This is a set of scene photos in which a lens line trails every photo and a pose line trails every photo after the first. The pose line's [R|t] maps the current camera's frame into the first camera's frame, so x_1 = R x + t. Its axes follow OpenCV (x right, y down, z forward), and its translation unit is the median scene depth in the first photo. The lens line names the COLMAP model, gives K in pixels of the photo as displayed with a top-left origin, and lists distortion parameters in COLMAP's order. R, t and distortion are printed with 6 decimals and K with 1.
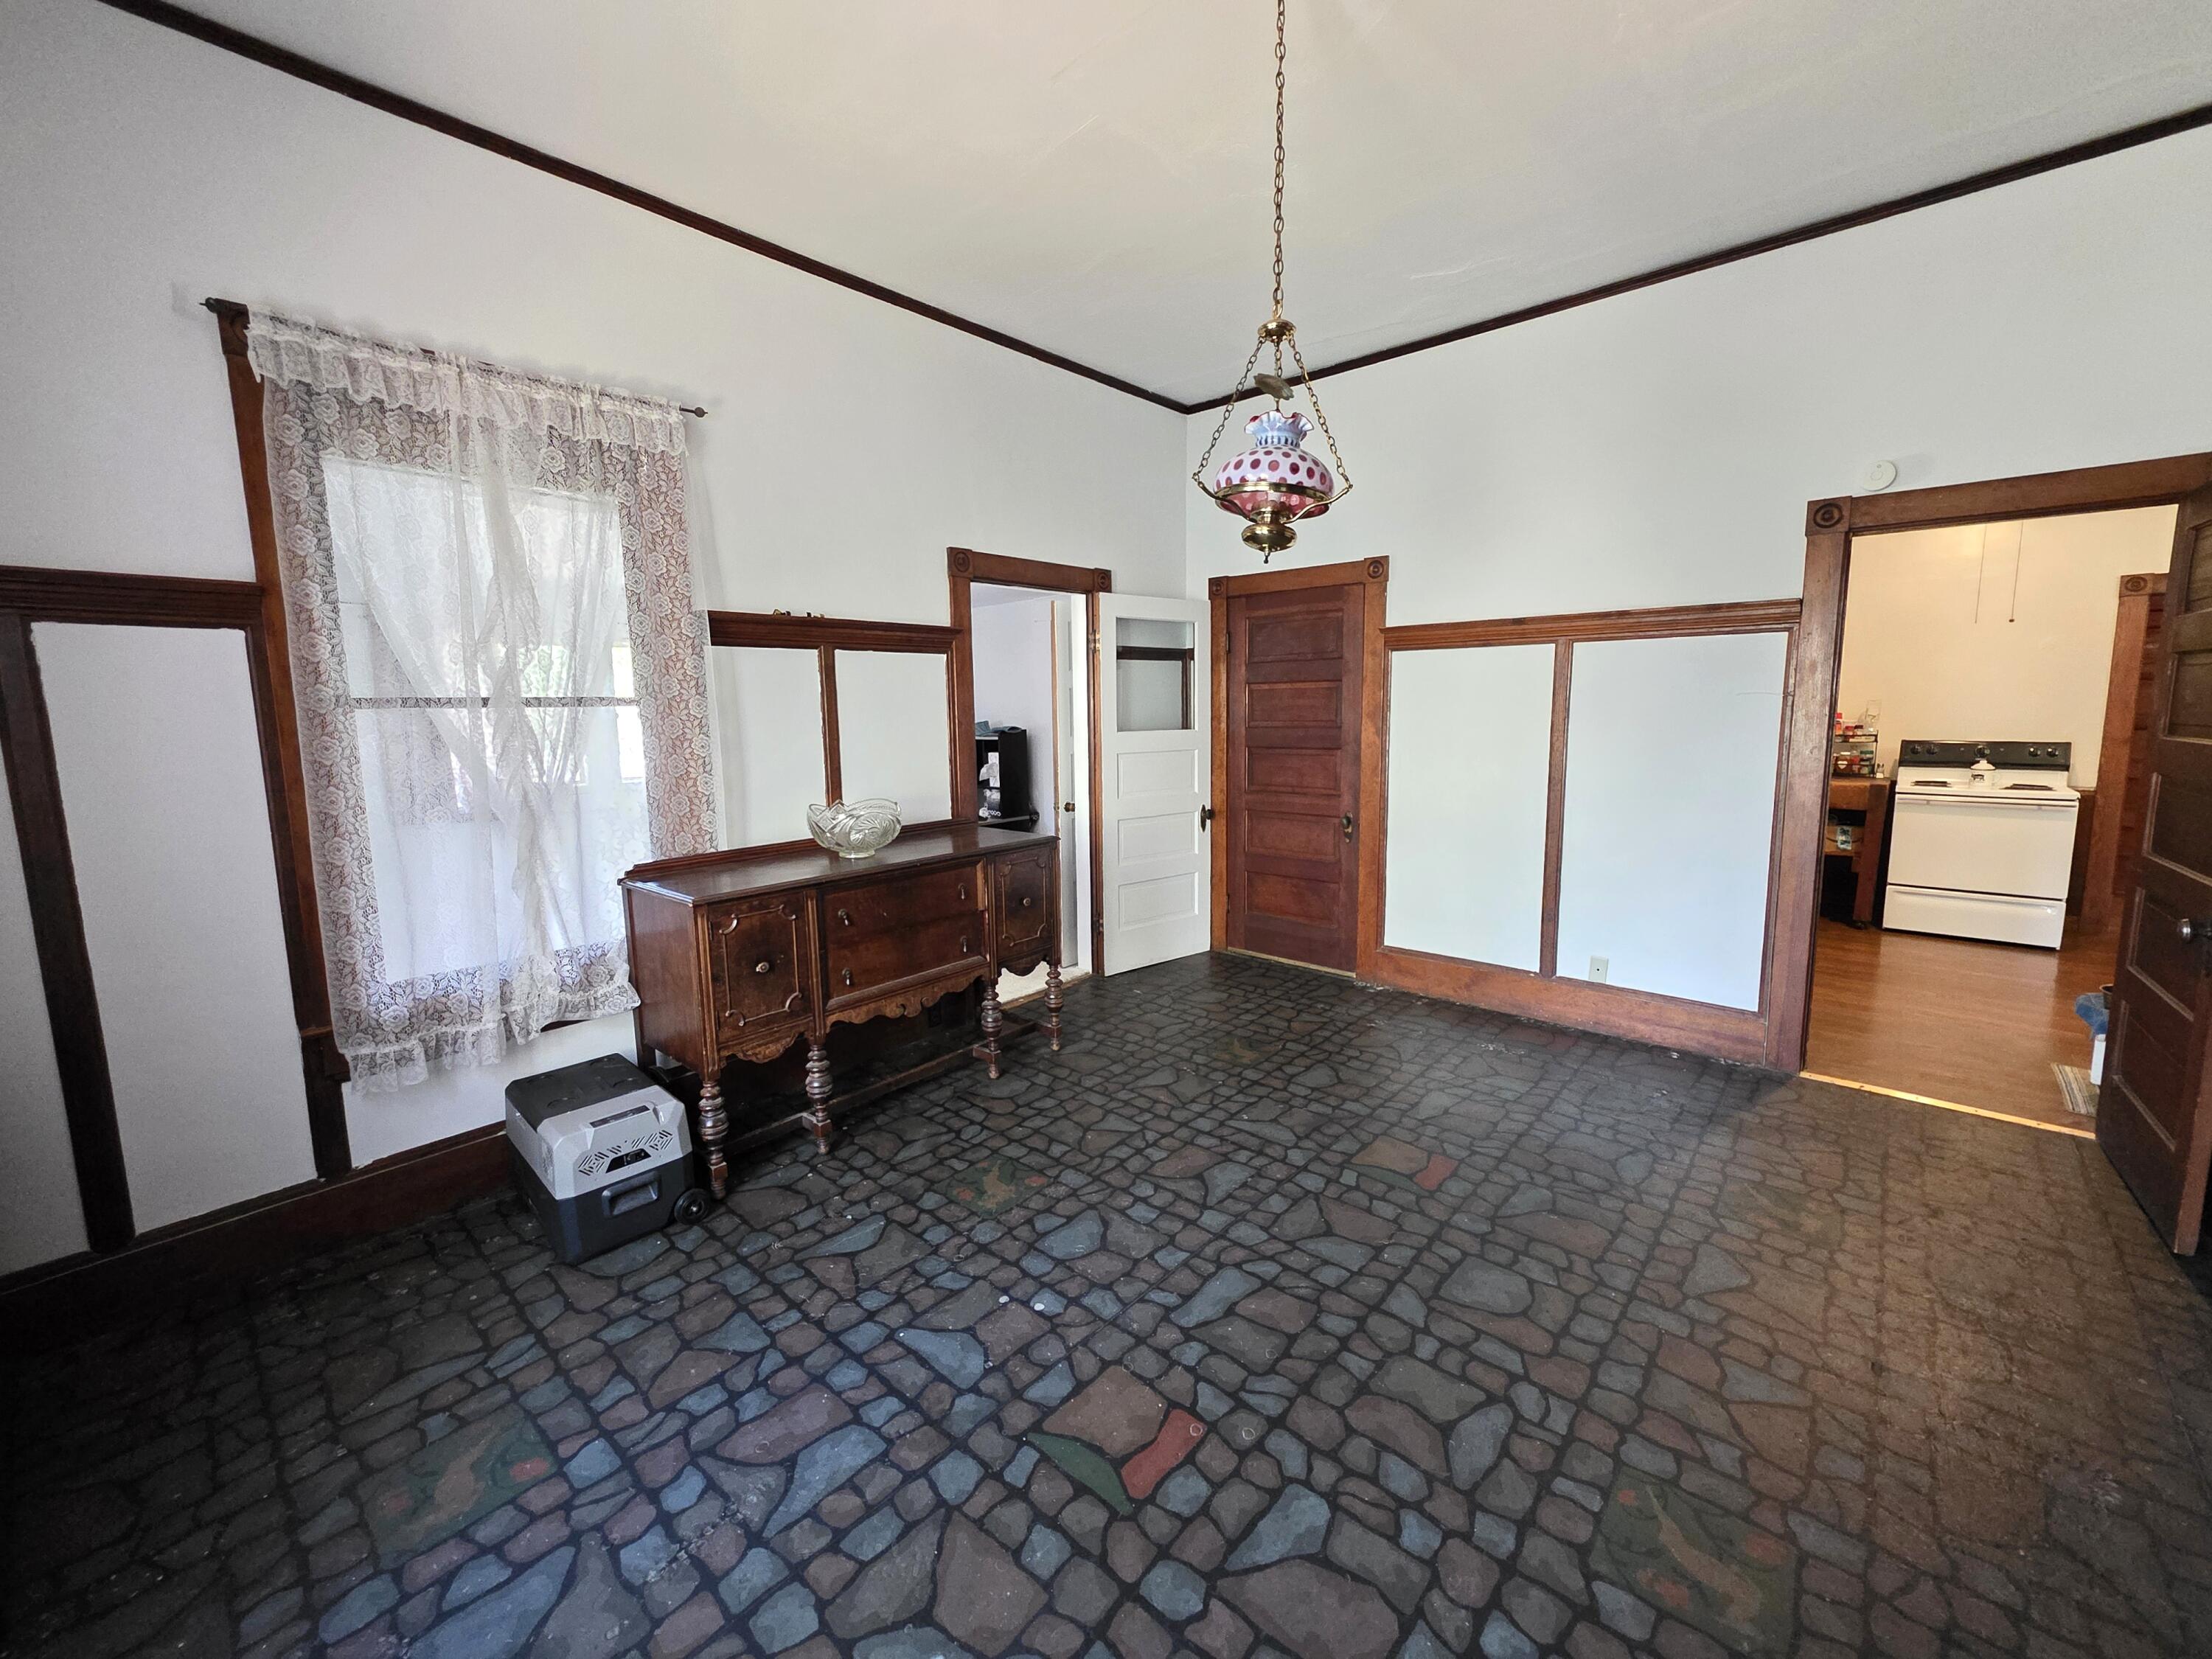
lens RADIAL K [[881.3, 0, 1104.7], [0, 881.3, 822.9], [0, 0, 1]] dist [-0.003316, 0.001476]
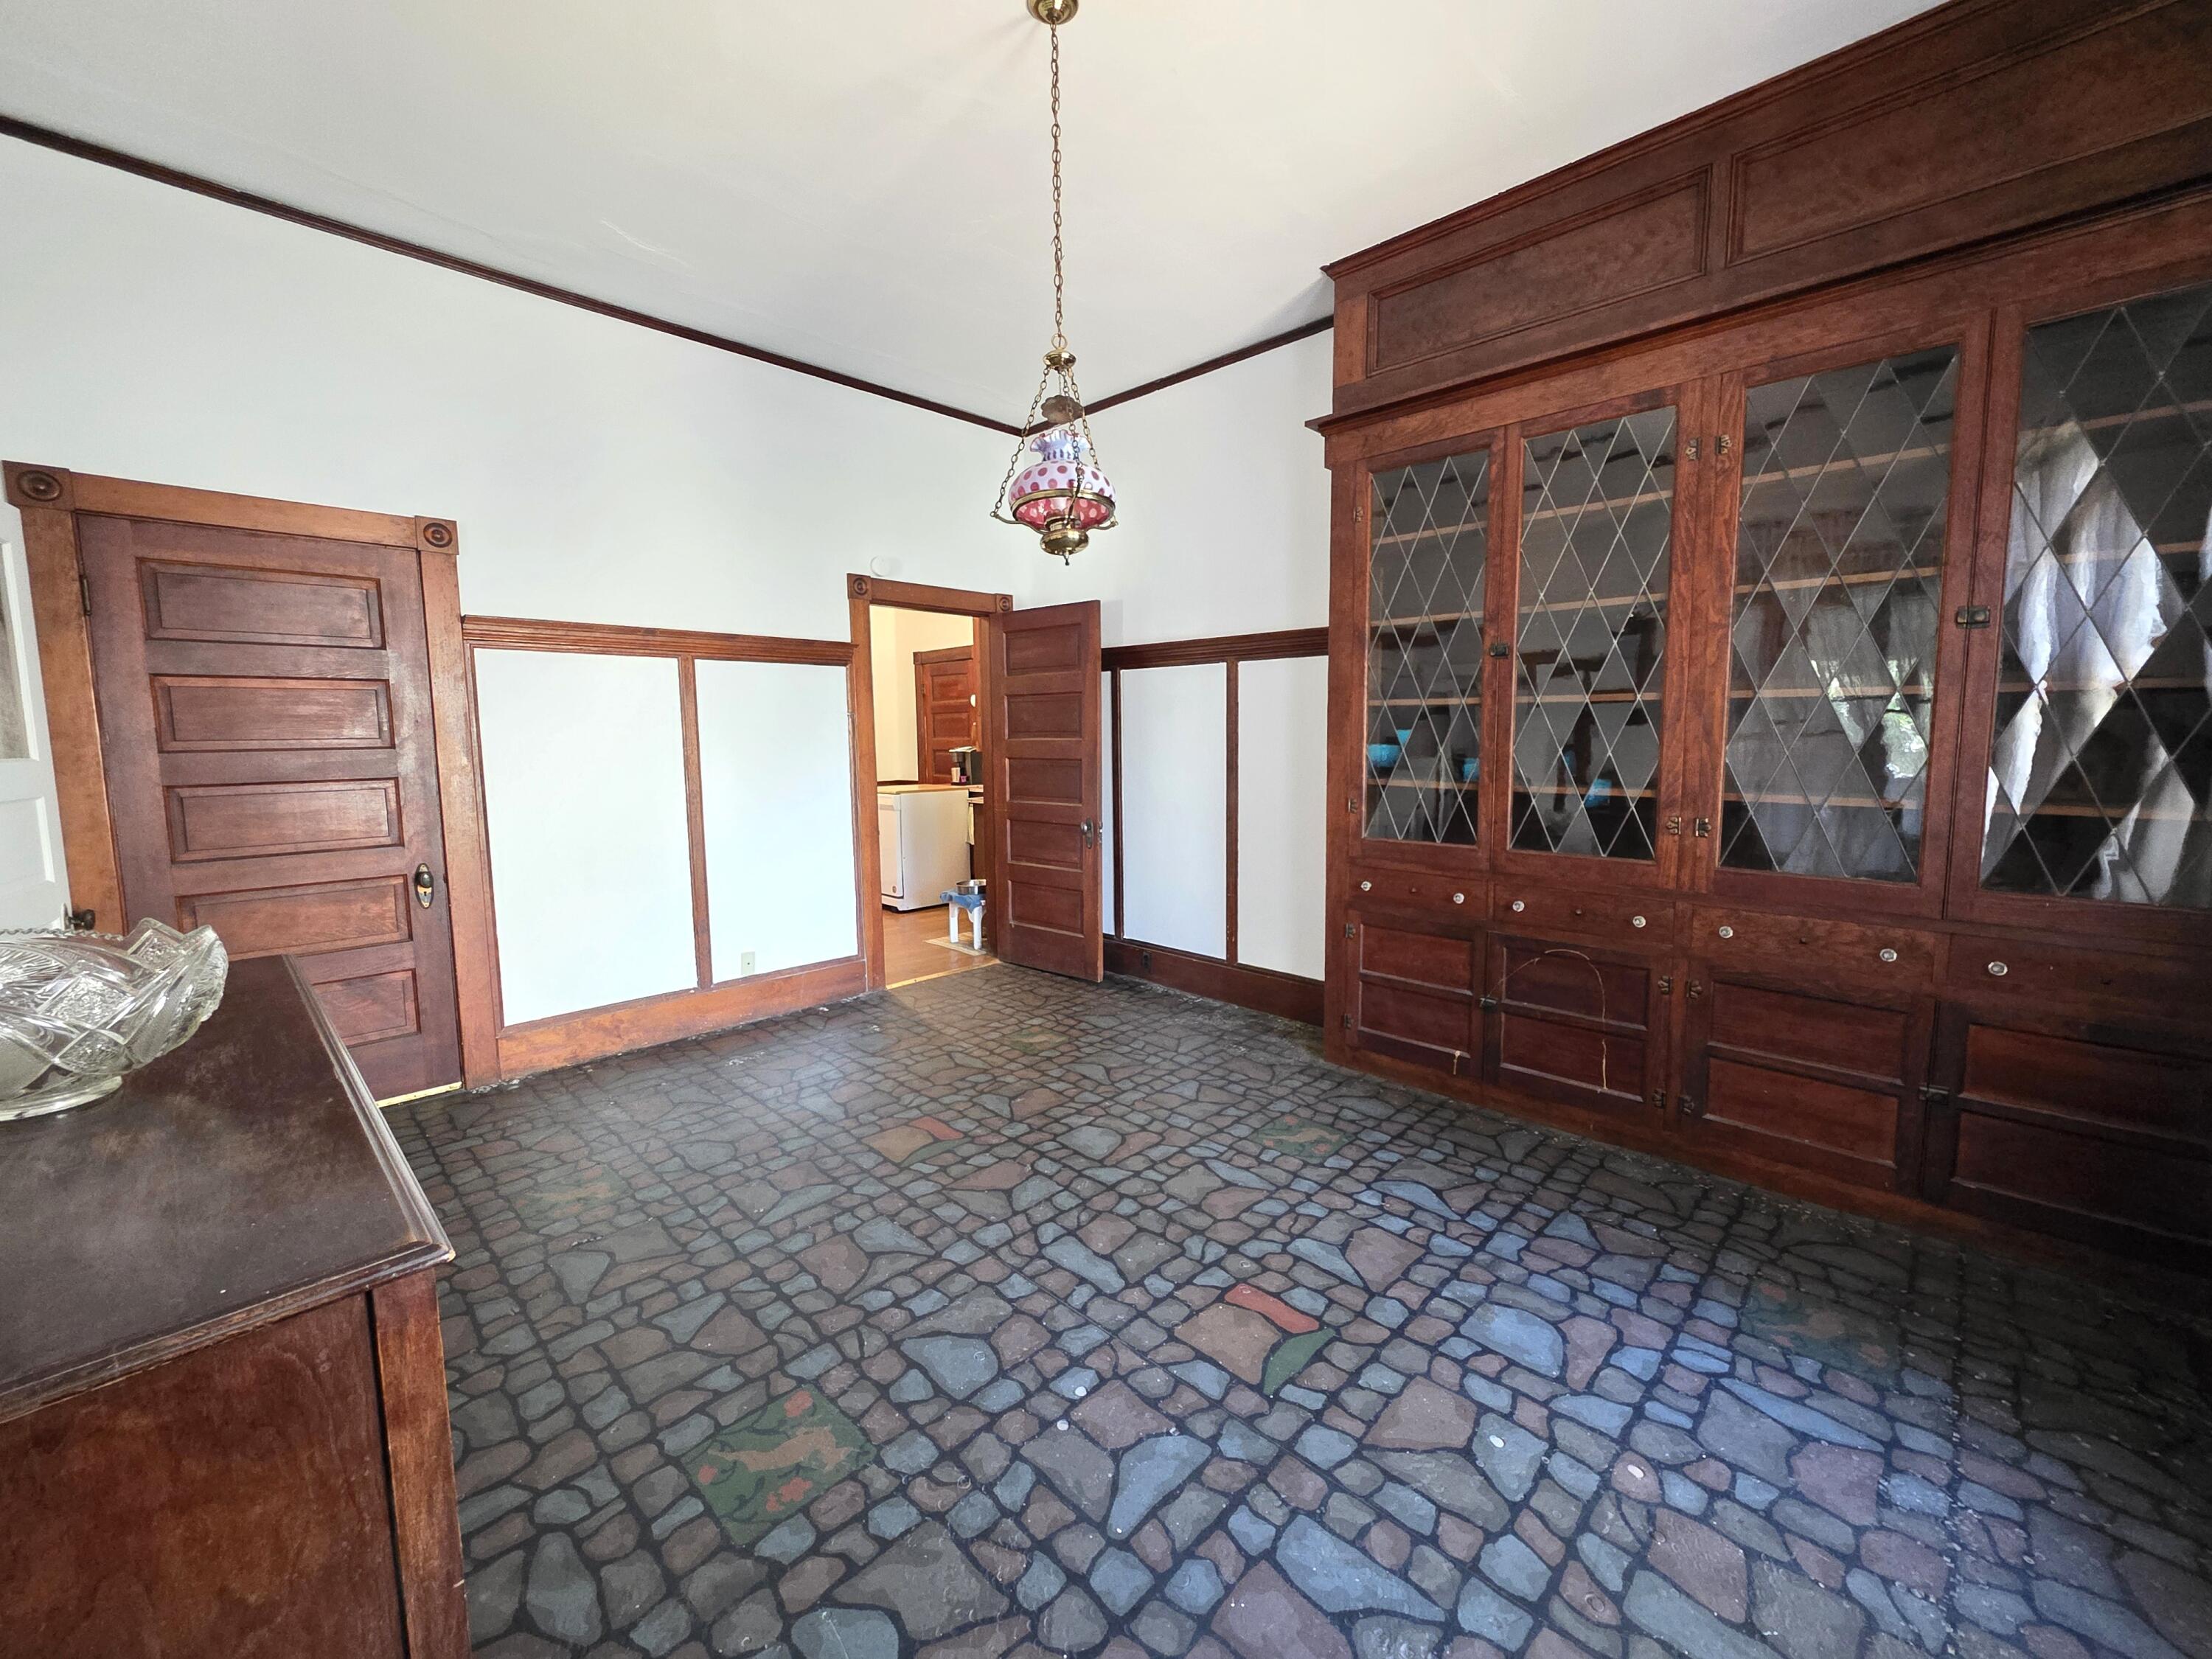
lens RADIAL K [[881.3, 0, 1107.7], [0, 881.3, 830.4], [0, 0, 1]] dist [-0.003316, 0.001476]
pose [[0.045074, -0.098218, 0.994144, -0.886694], [0.142764, 0.985574, 0.090898, -0.056295], [-0.988730, 0.137831, 0.058445, 0.876506]]
